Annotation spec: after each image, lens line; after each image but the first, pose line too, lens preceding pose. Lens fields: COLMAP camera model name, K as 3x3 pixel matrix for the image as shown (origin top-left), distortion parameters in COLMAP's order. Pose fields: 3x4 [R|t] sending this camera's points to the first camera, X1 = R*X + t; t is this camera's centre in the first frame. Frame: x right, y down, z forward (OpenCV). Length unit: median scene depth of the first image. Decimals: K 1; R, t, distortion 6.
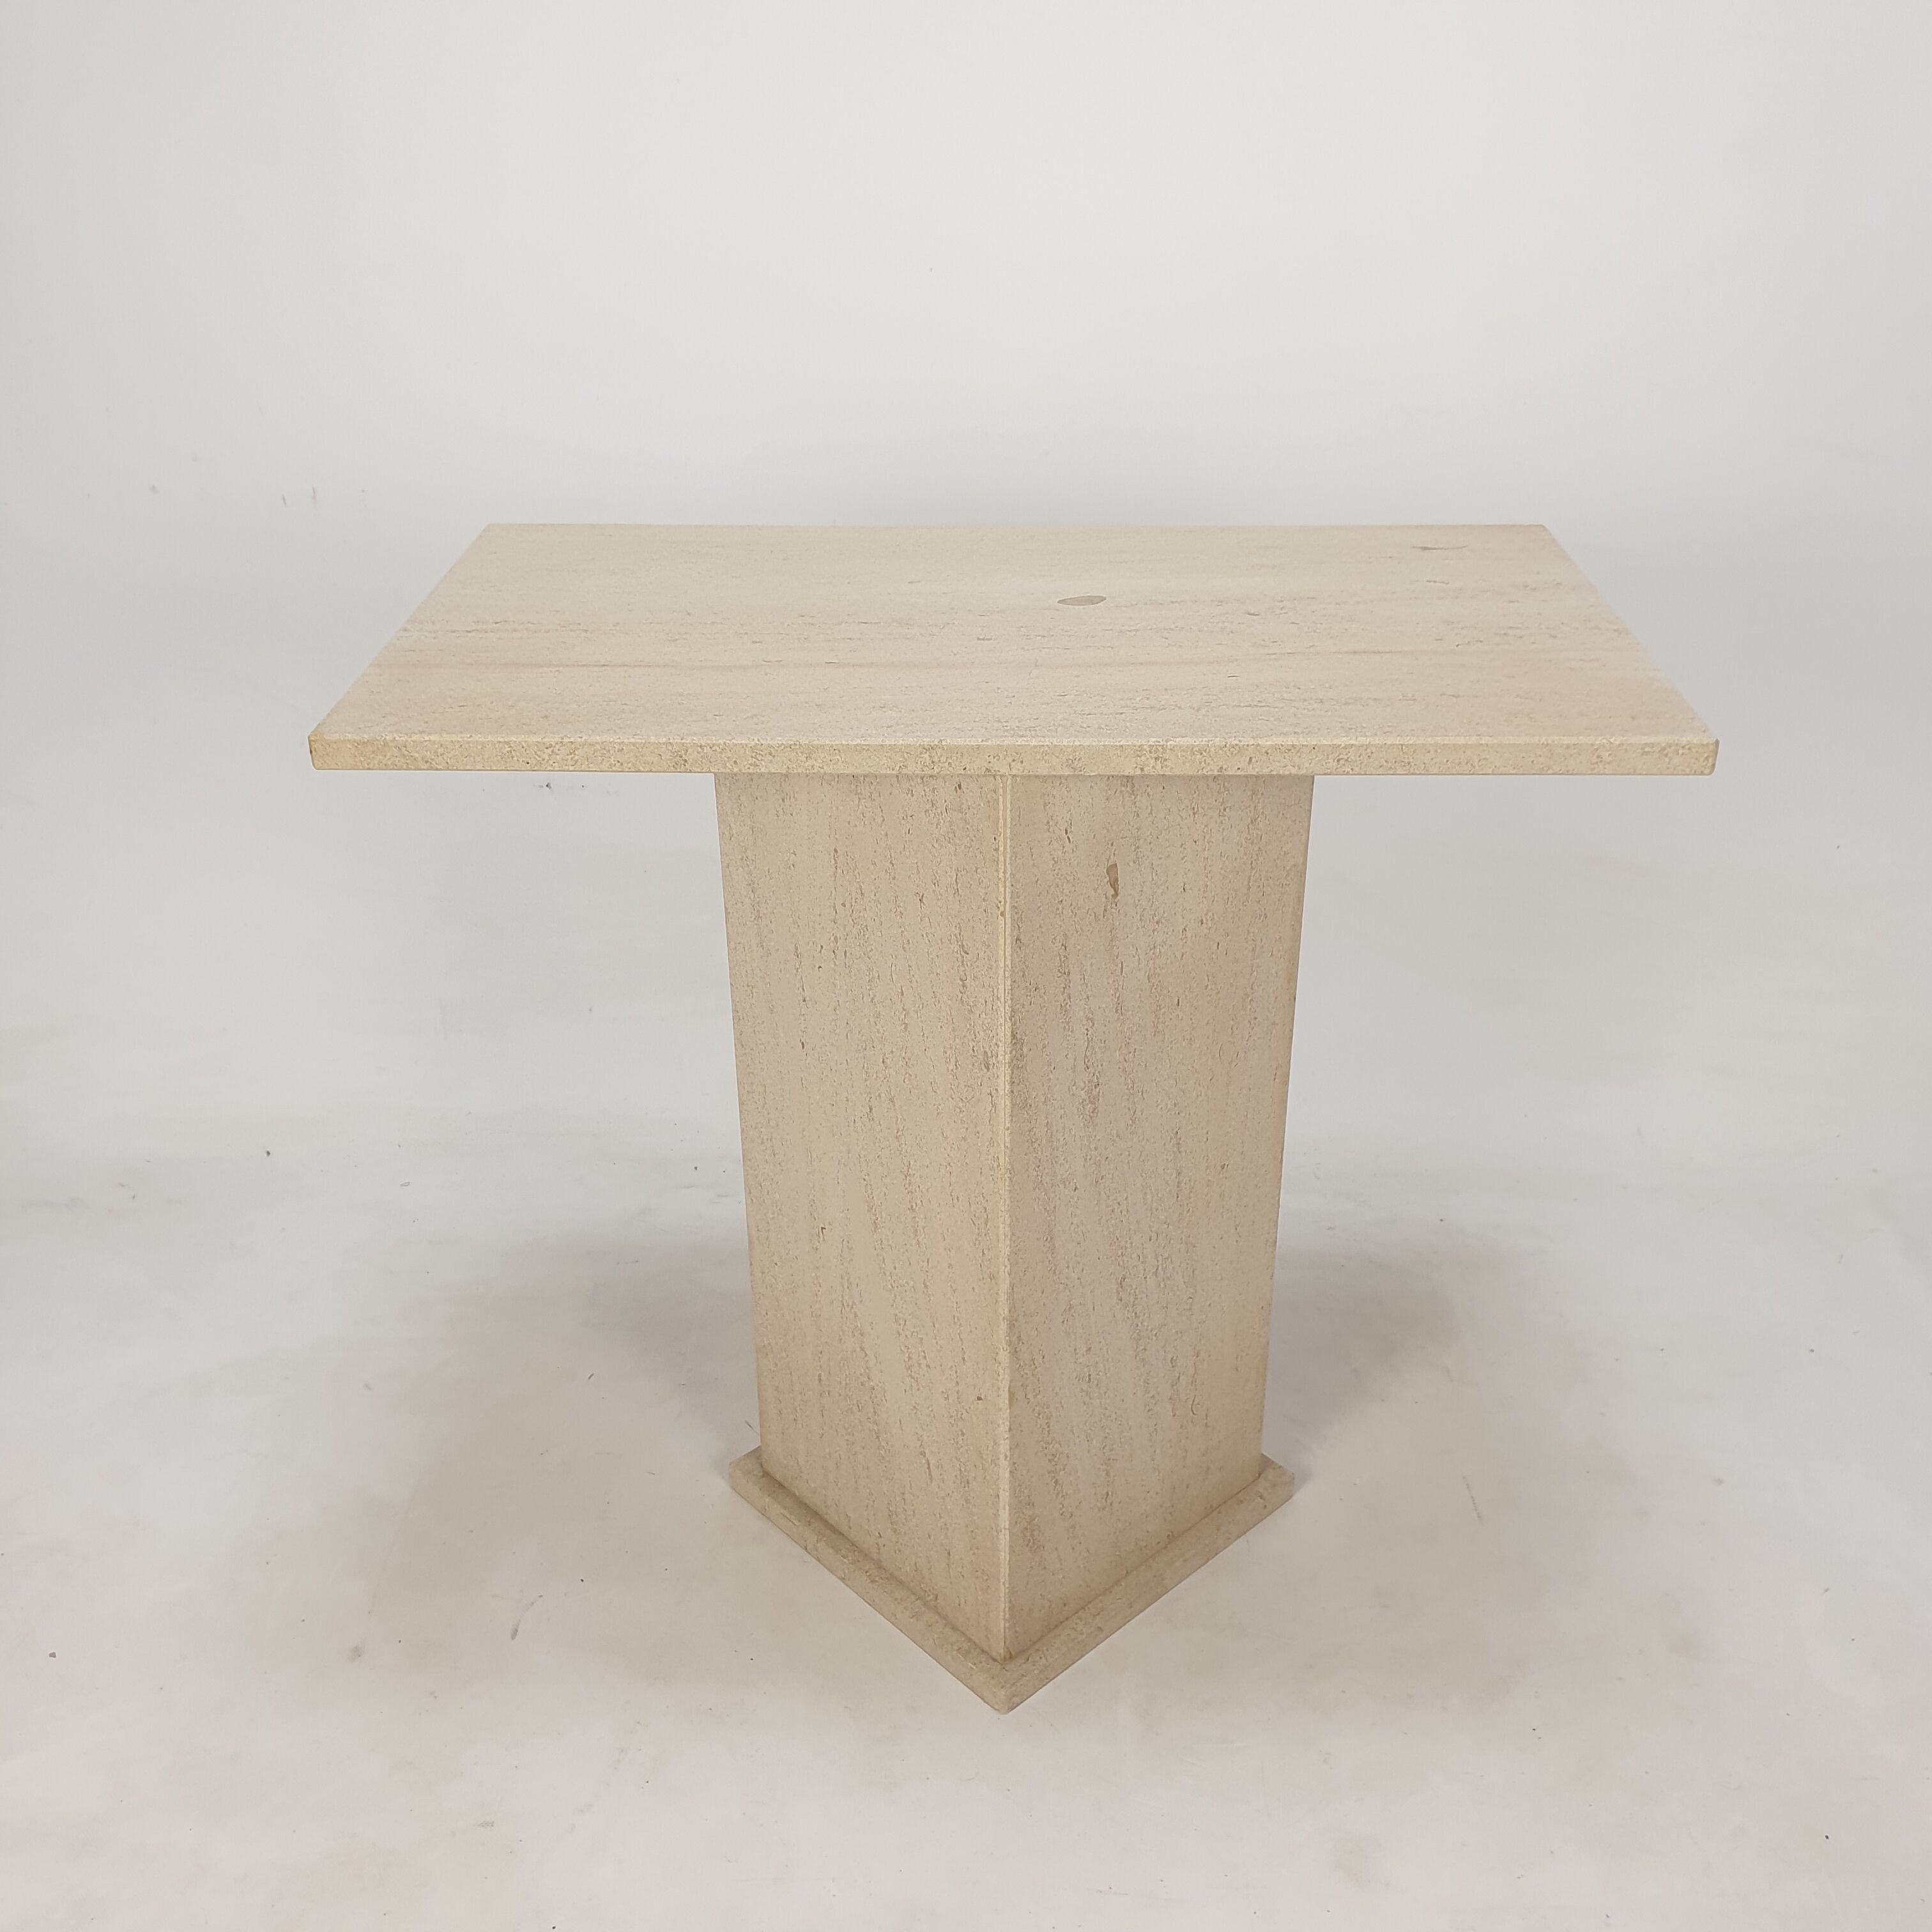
lens RADIAL K [[1958.3, 0, 991.2], [0, 1958.3, 979.8], [0, 0, 1]] dist [0.285459, -1.093138]
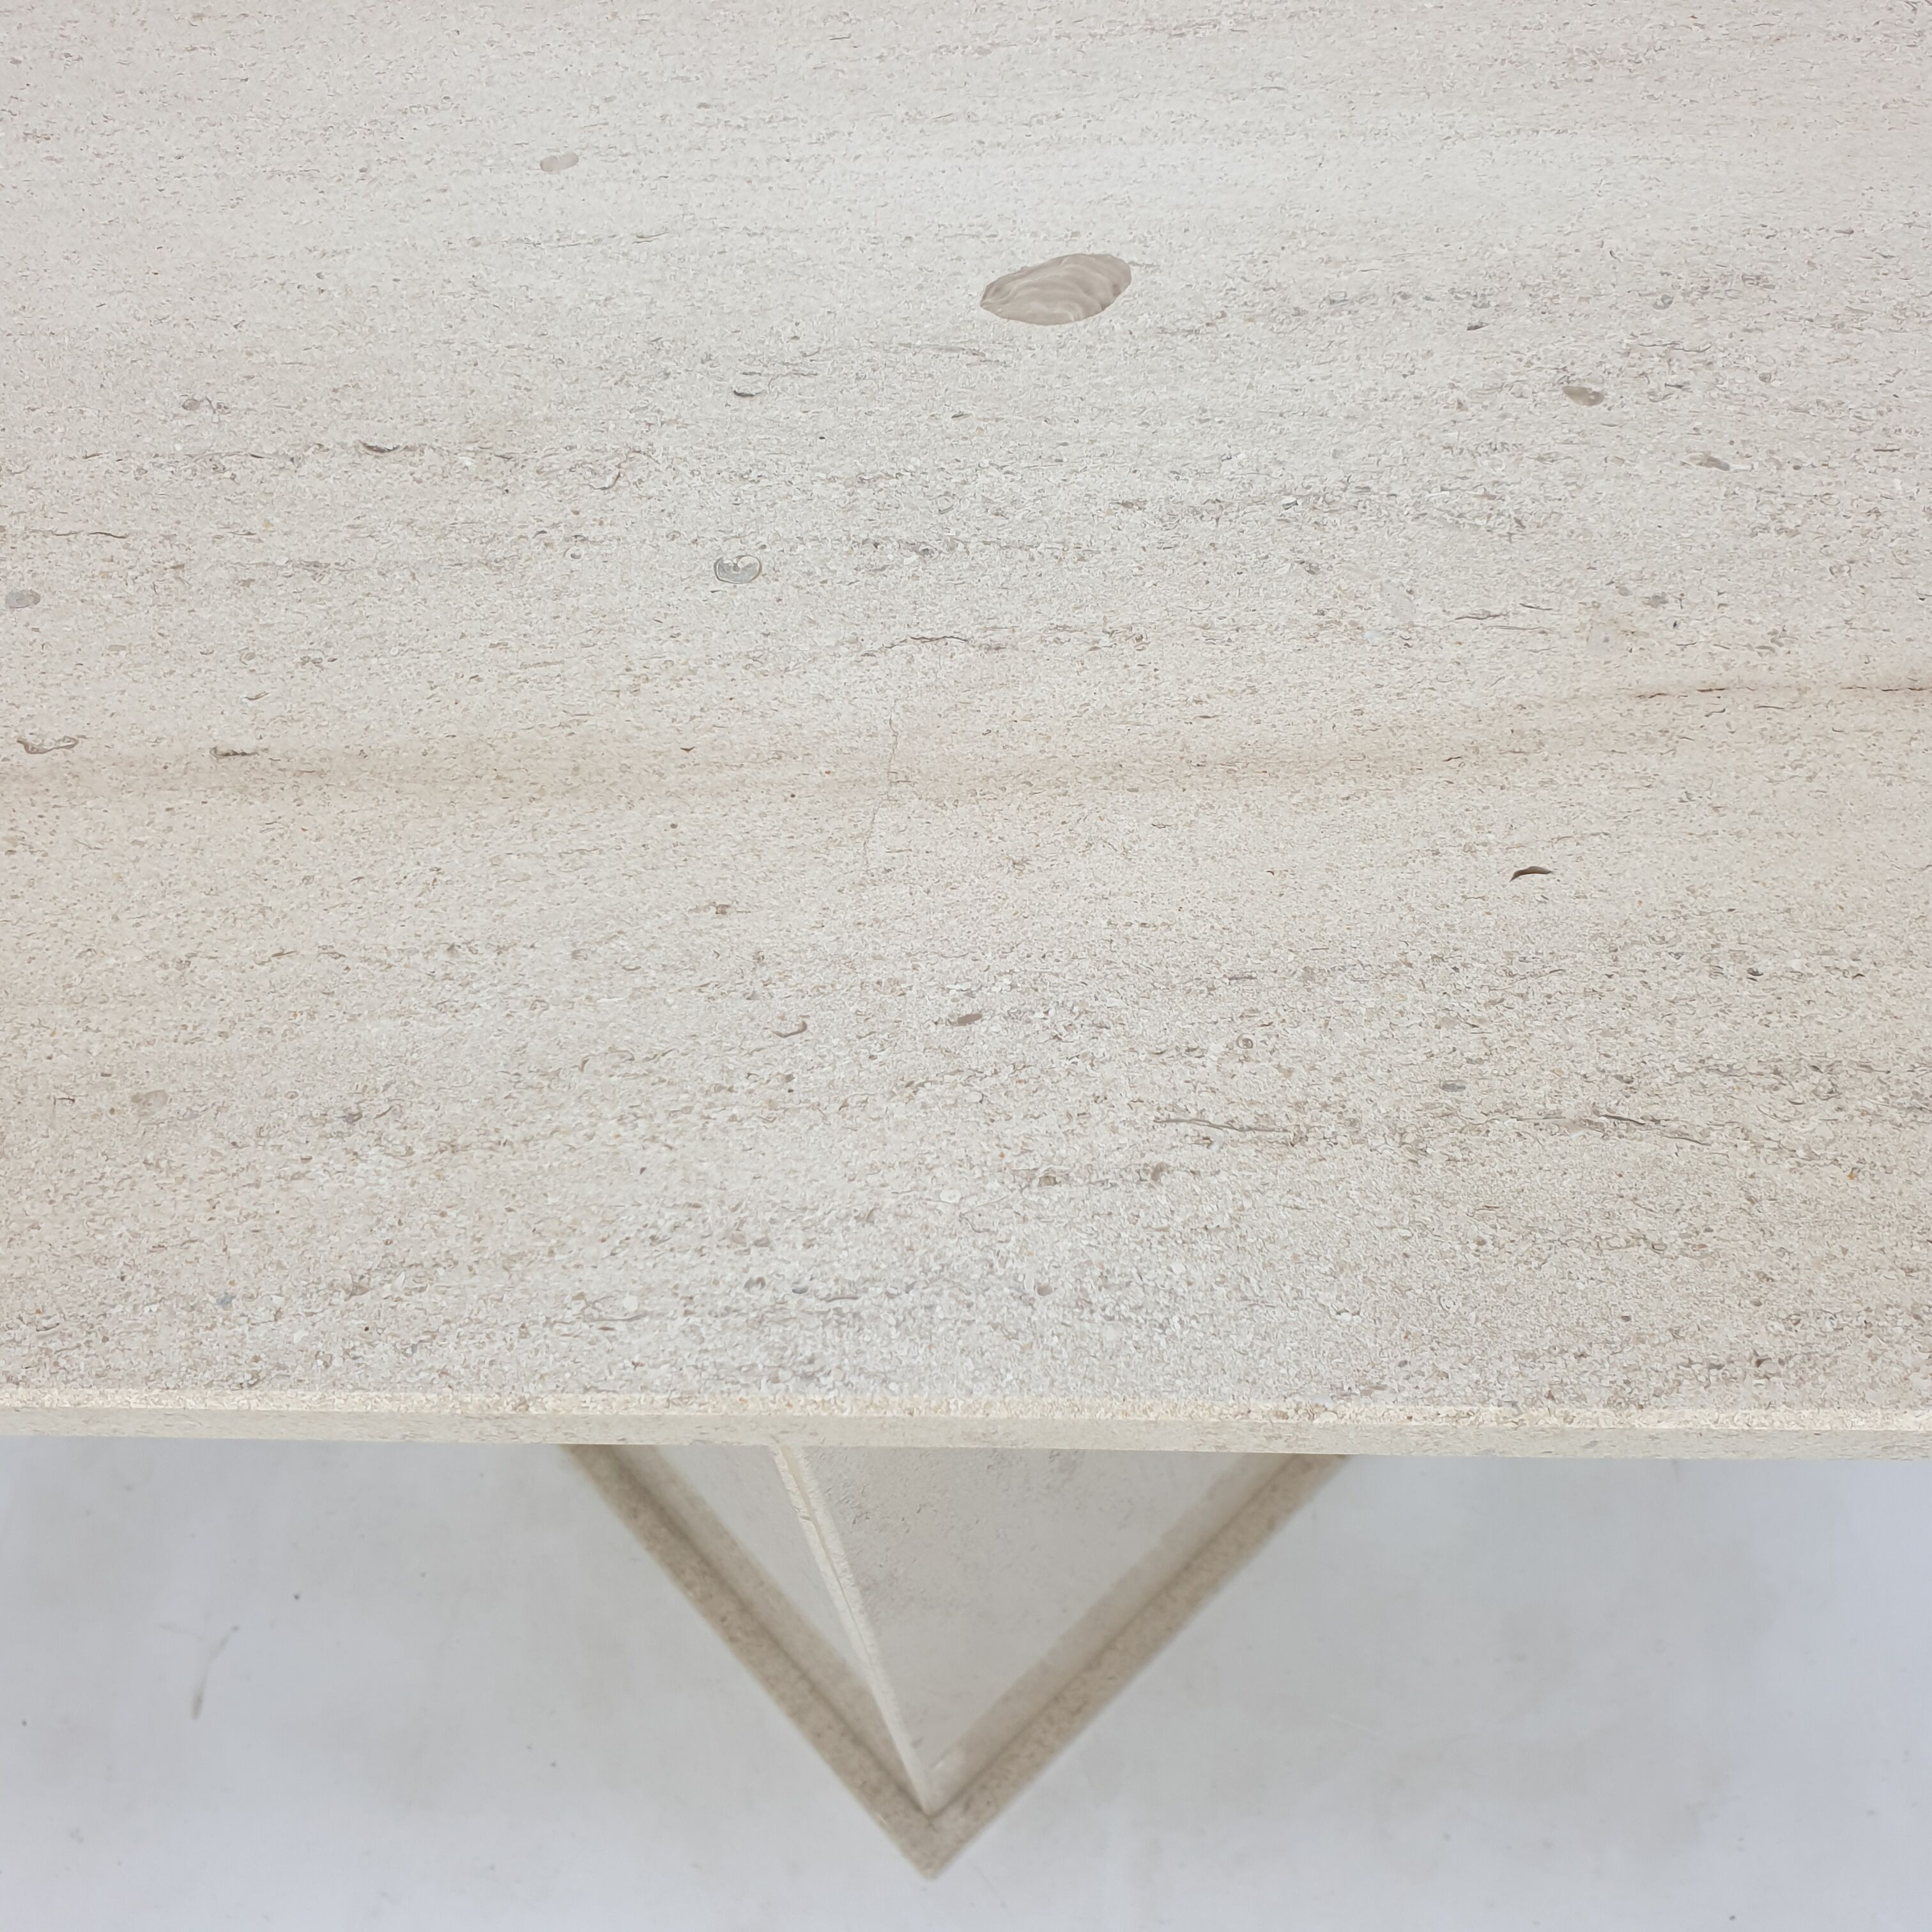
lens RADIAL K [[2002.6, 0, 994.8], [0, 2002.6, 944.9], [0, 0, 1]] dist [0.172018, -0.622237]
pose [[0.999937, -0.004027, -0.010457, 0.038709], [0.009066, 0.839167, 0.543799, -0.281652], [0.006585, -0.543859, 0.839151, 0.657443]]
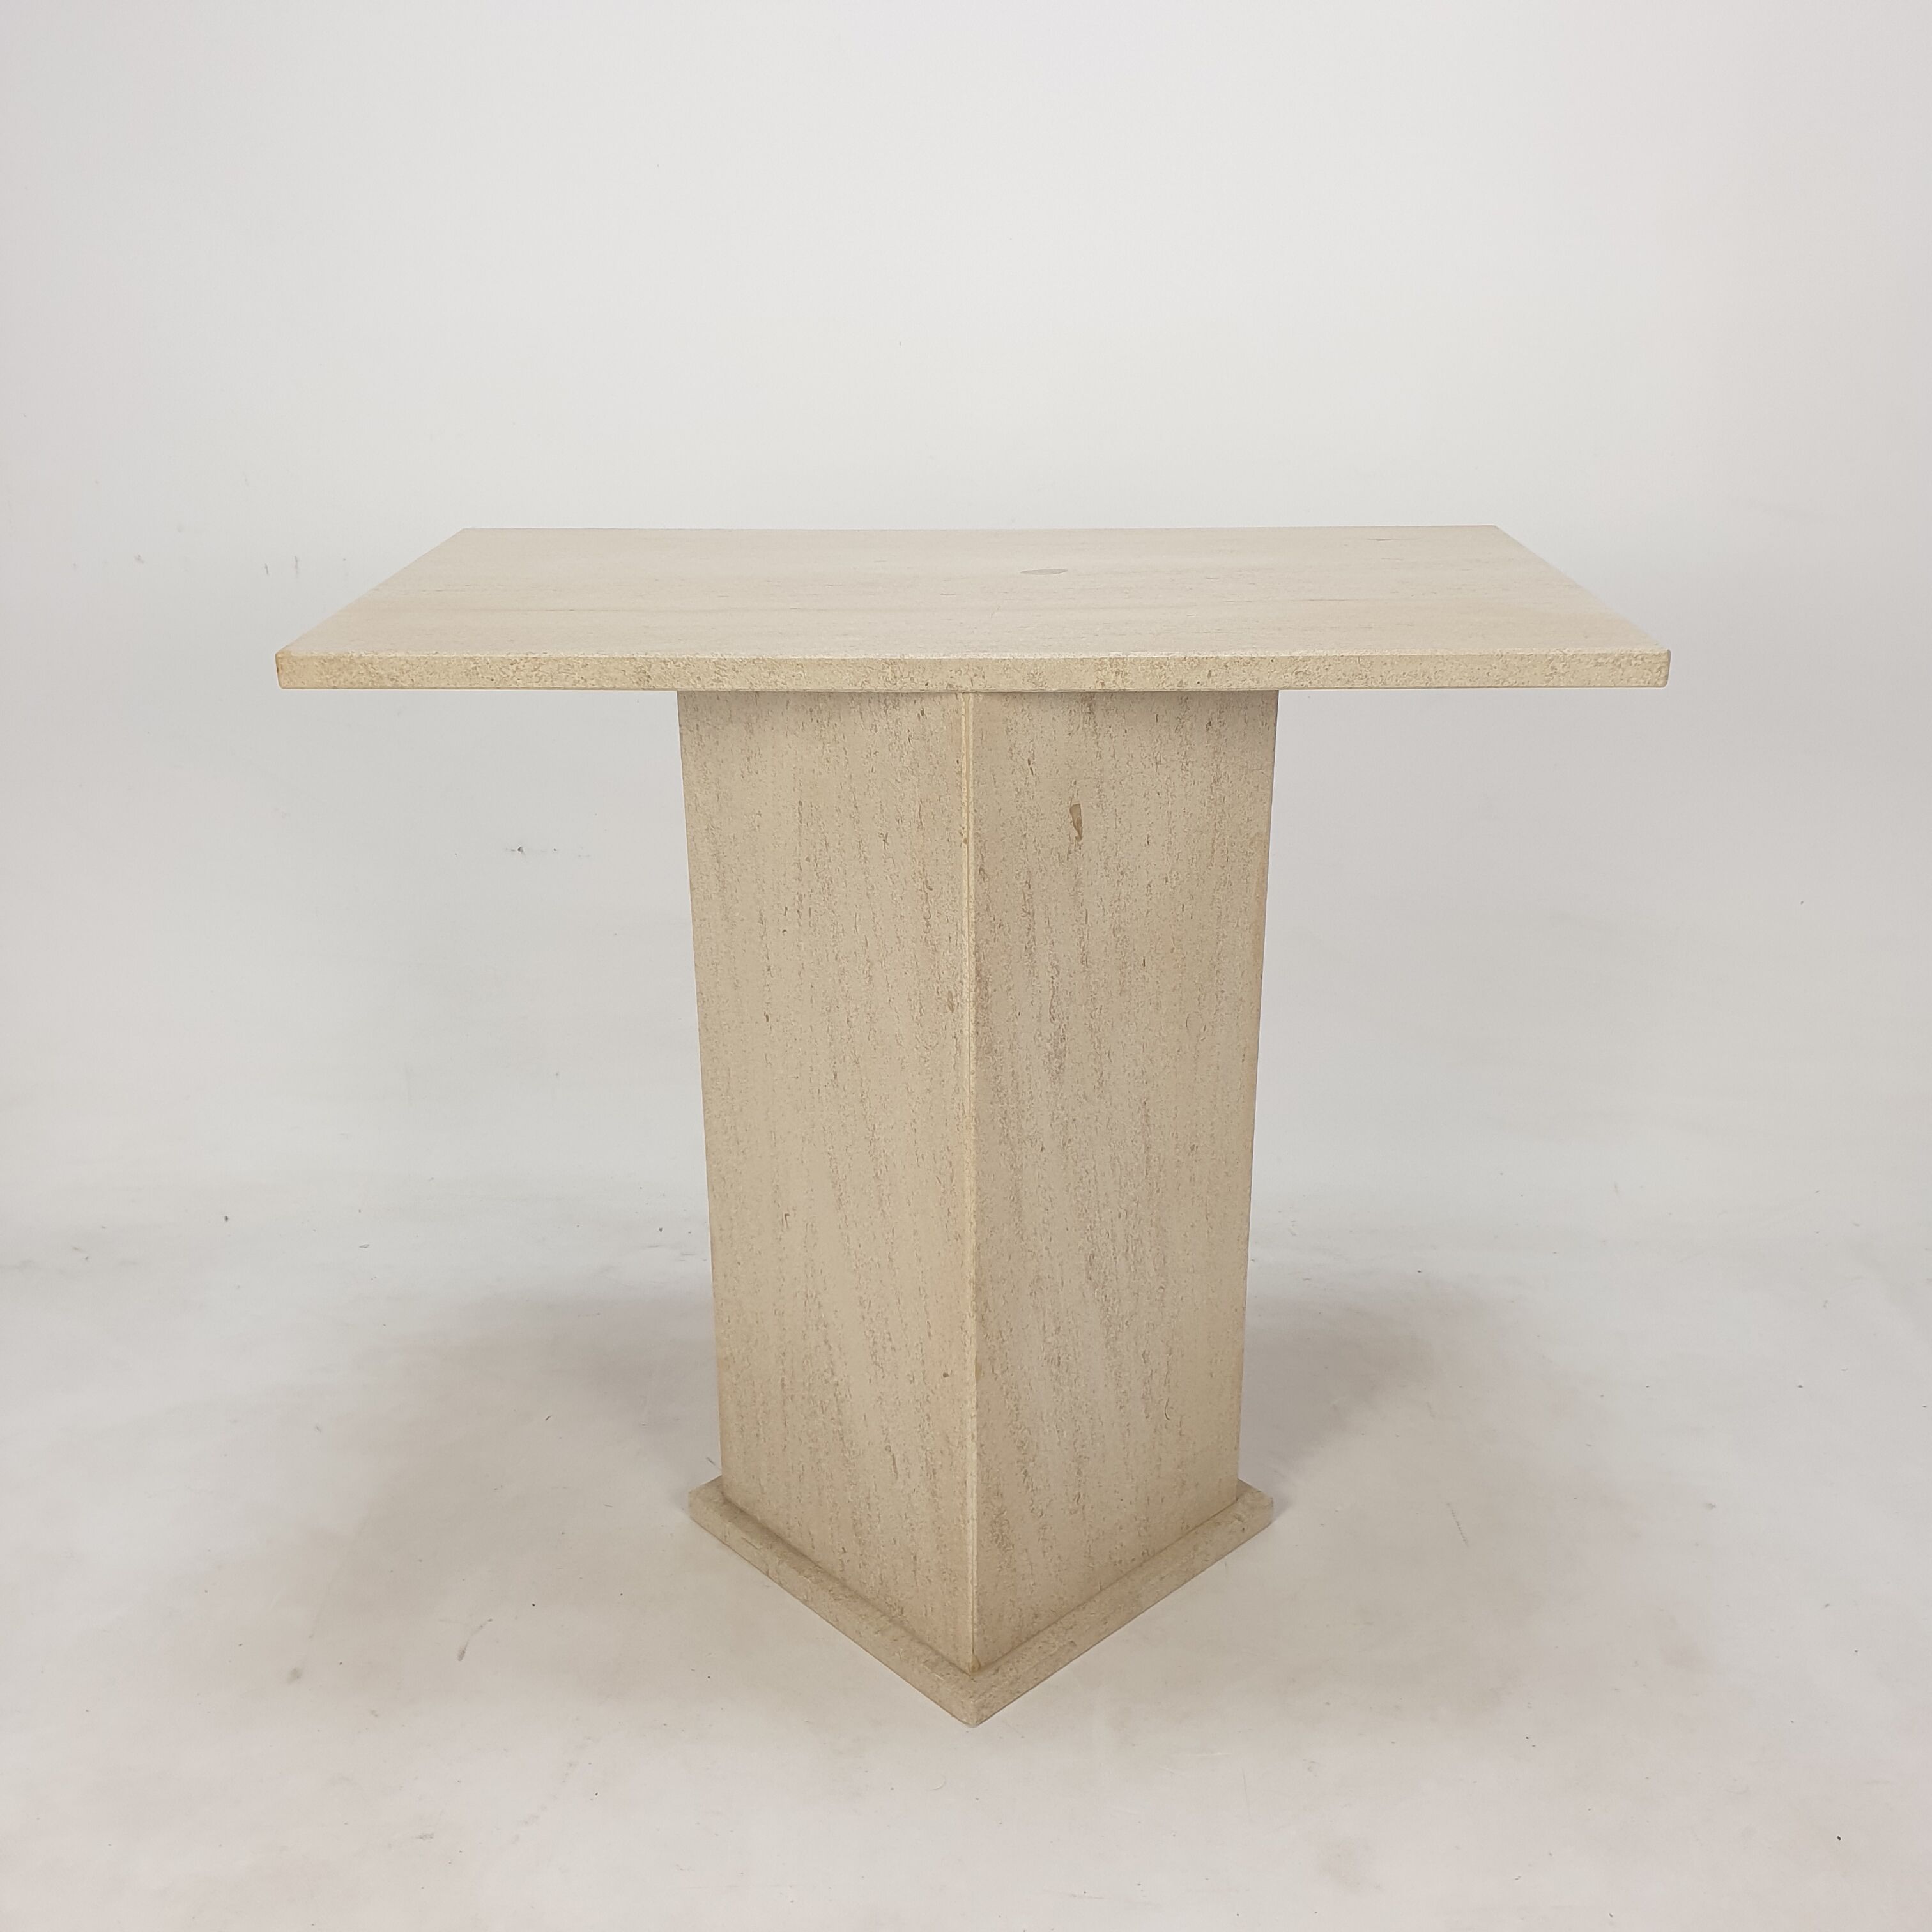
lens RADIAL K [[1950.5, 0, 981.5], [0, 1950.5, 976.4], [0, 0, 1]] dist [0.266261, -0.956678]
pose [[0.999972, -0.003717, 0.006551, 0.006173], [0.004455, 0.993189, -0.116432, 0.132757], [-0.006073, 0.116458, 0.993177, 0.016133]]
